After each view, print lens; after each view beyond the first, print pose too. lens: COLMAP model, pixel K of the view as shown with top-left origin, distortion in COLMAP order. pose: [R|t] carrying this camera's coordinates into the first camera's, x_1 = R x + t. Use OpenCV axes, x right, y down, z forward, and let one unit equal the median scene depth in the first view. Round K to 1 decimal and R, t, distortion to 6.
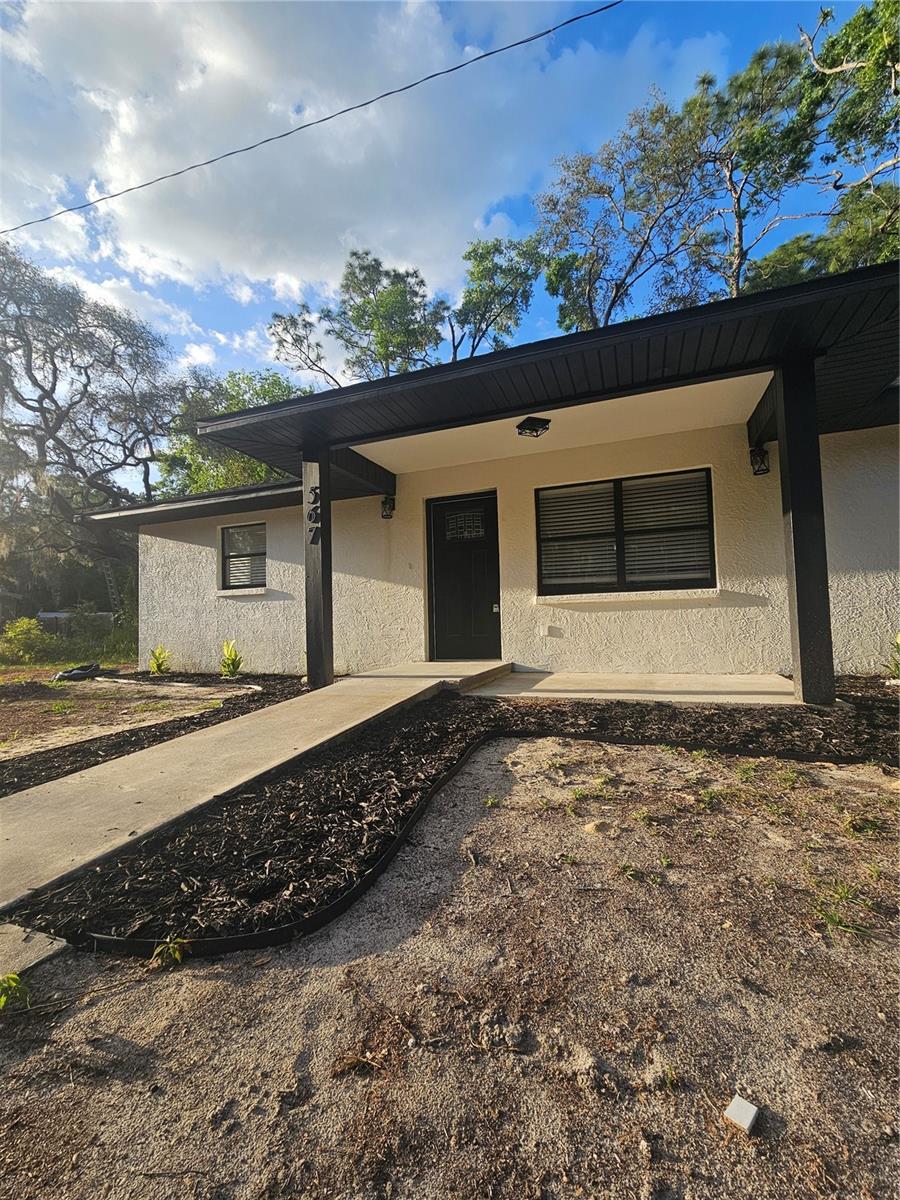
lens RADIAL K [[491.2, 0, 452.0], [0, 491.2, 598.4], [0, 0, 1]] dist [-0.006796, 0.001415]
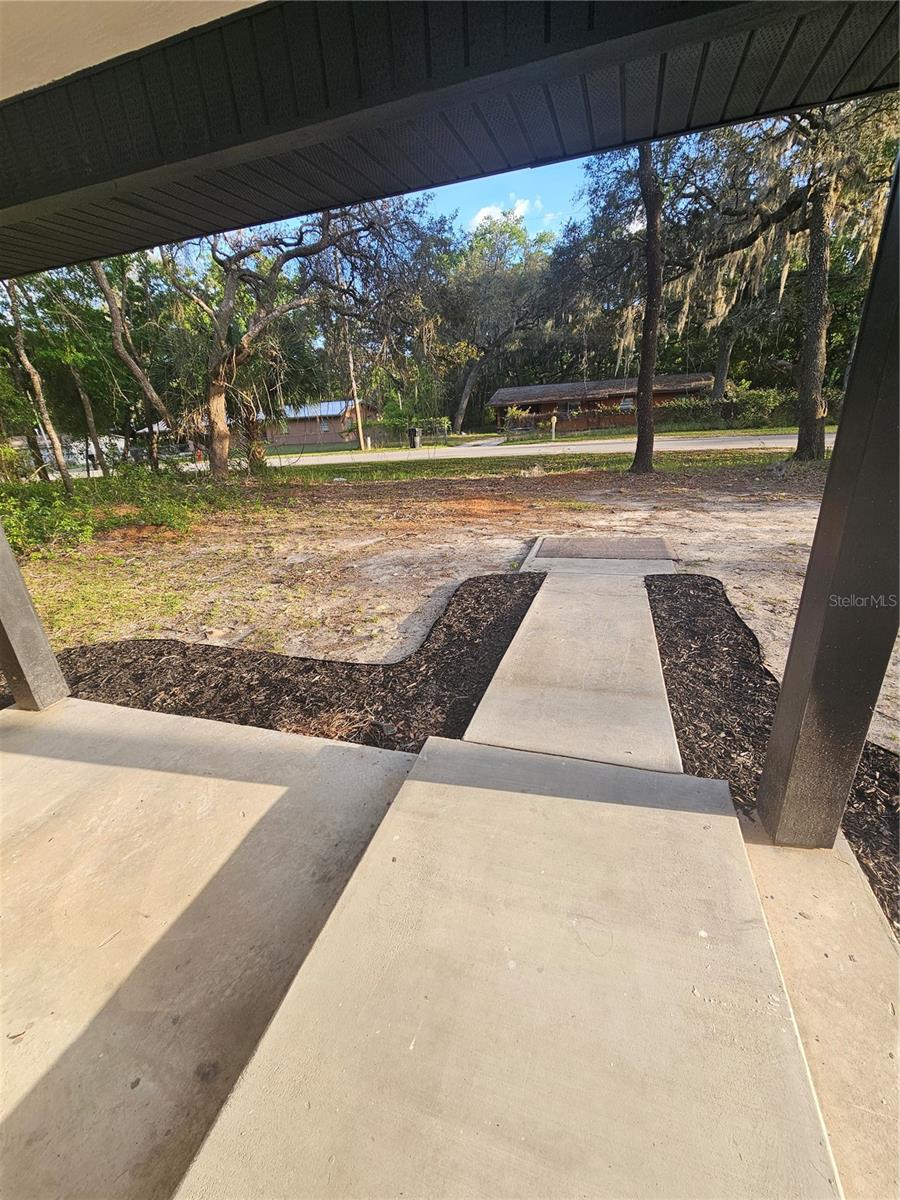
lens RADIAL K [[491.2, 0, 453.1], [0, 491.2, 603.6], [0, 0, 1]] dist [-0.006796, 0.001415]
pose [[-0.994559, 0.102869, -0.016446, -0.056449], [0.091249, 0.936391, 0.338889, -0.478487], [0.050262, 0.335544, -0.940683, 4.194739]]
